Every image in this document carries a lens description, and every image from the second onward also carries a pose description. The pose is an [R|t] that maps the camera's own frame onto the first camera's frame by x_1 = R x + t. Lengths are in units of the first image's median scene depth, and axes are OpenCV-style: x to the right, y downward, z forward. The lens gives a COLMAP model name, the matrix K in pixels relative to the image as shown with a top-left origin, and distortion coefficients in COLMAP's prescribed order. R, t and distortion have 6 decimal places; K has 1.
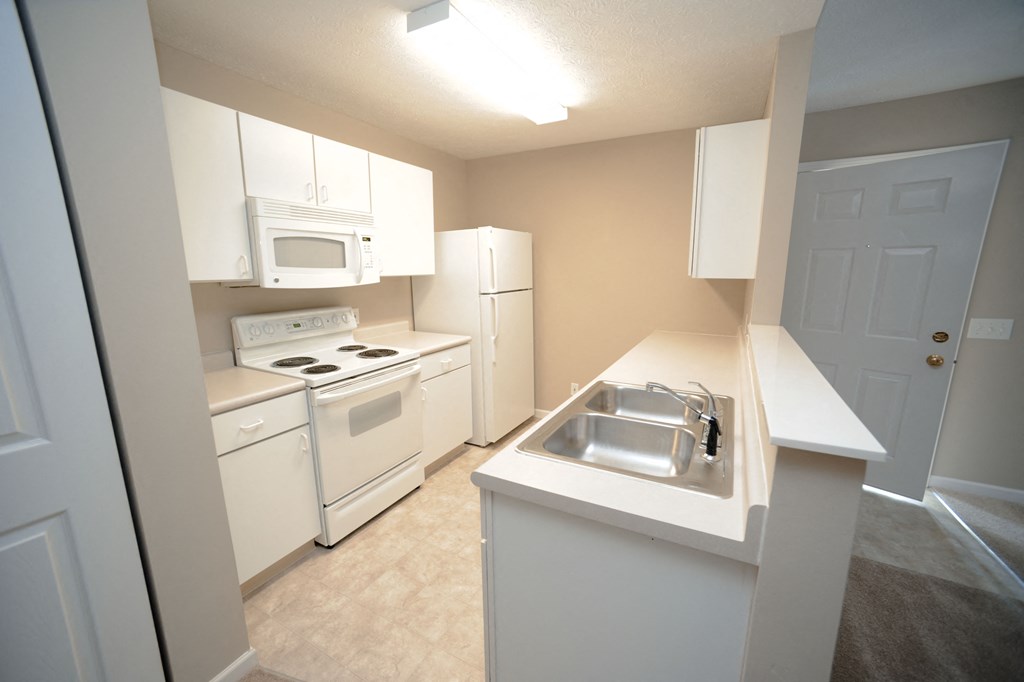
lens RADIAL K [[416.4, 0, 512.9], [0, 416.4, 342.4], [0, 0, 1]] dist [0.001215, 0.000140]
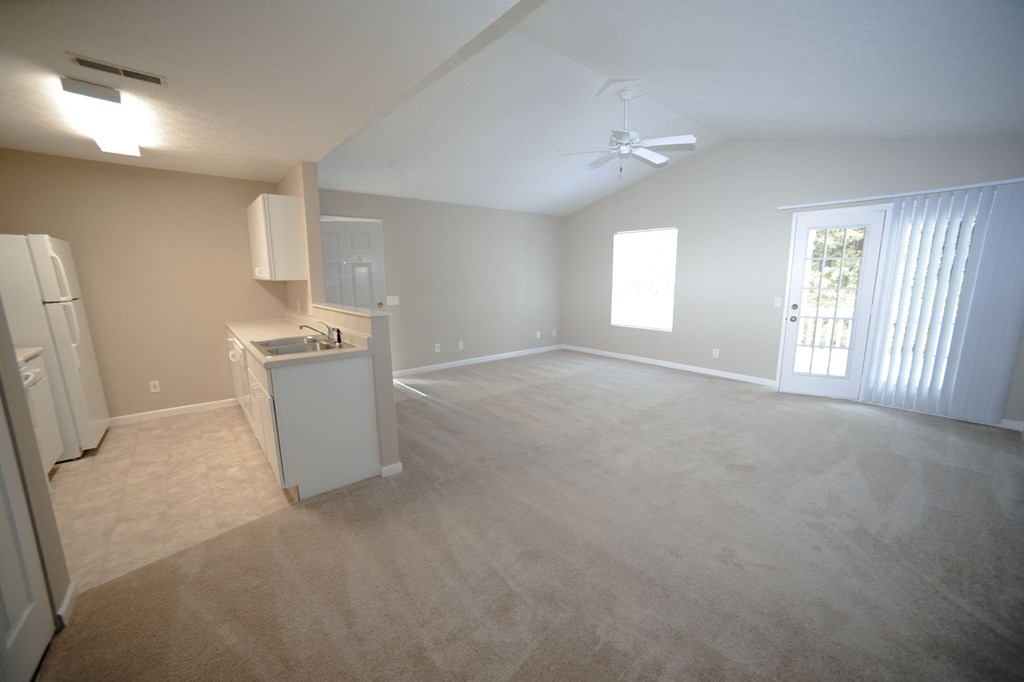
lens RADIAL K [[379.8, 0, 509.0], [0, 379.8, 336.8], [0, 0, 1]] dist [0.000848, 0.000138]
pose [[0.377054, -0.150295, 0.913915, -0.499093], [0.167297, 0.981567, 0.092398, 0.061813], [-0.910956, 0.118057, 0.395248, -0.335459]]
